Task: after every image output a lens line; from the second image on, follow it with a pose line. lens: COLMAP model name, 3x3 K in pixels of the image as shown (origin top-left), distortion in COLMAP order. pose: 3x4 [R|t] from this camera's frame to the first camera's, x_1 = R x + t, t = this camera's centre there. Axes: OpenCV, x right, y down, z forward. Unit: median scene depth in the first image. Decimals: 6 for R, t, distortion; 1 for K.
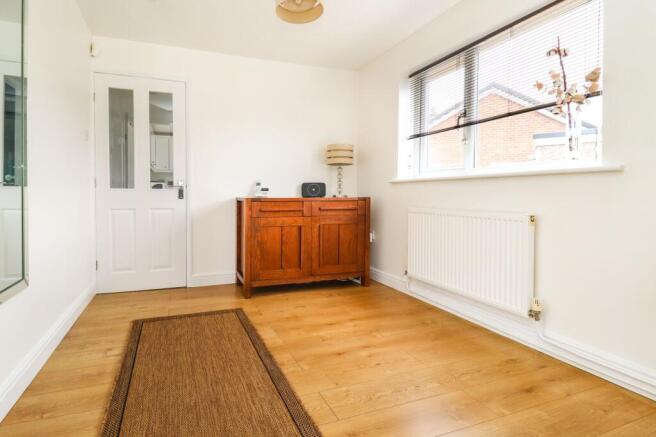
lens RADIAL K [[382.7, 0, 326.8], [0, 382.7, 197.7], [0, 0, 1]] dist [0.003416, 0.001083]
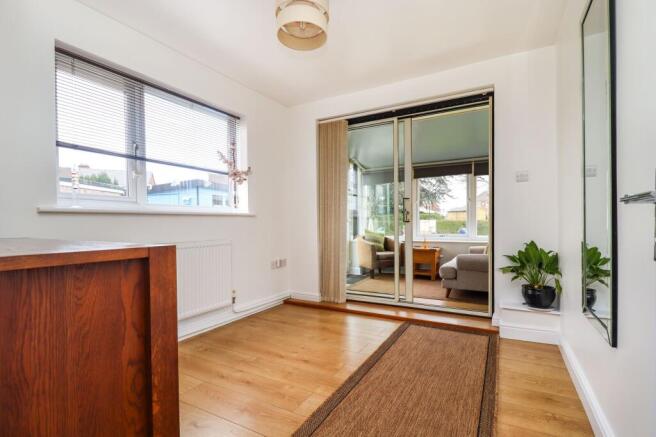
lens RADIAL K [[310.0, 0, 330.7], [0, 310.0, 226.2], [0, 0, 1]] dist [-0.001449, -0.001072]
pose [[-0.639779, 0.002413, 0.768555, -0.751295], [0.019616, 0.999721, 0.013190, -0.022897], [-0.768308, 0.023515, -0.639648, 1.532643]]
